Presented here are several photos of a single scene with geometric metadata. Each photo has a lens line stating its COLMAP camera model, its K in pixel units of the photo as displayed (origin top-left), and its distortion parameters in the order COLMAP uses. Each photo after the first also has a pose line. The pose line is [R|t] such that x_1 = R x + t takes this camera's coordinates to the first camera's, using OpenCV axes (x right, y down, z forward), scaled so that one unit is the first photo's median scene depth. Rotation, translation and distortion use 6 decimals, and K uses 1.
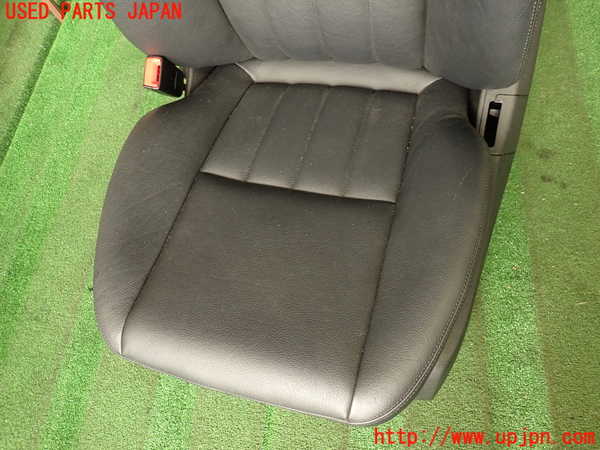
lens RADIAL K [[442.3, 0, 291.2], [0, 442.3, 224.6], [0, 0, 1]] dist [0.001842, -0.003537]
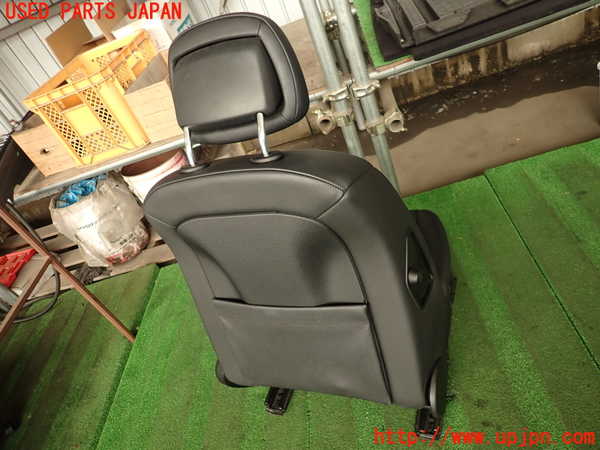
lens RADIAL K [[445.3, 0, 292.5], [0, 445.3, 227.3], [0, 0, 1]] dist [-0.006794, -0.002325]
pose [[0.982580, -0.182262, -0.036283, 0.150600], [0.143643, 0.868742, -0.473977, -0.064310], [0.117909, 0.460509, 0.879789, -0.559500]]
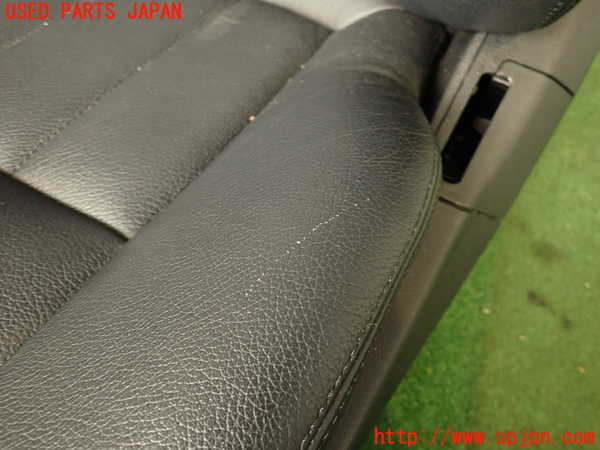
lens RADIAL K [[442.3, 0, 291.2], [0, 442.3, 224.6], [0, 0, 1]] dist [0.001842, -0.003537]
pose [[0.943967, 0.323445, 0.065653, 0.247849], [-0.318529, 0.944914, -0.075346, -0.055525], [-0.086406, 0.050211, 0.994994, 0.511734]]
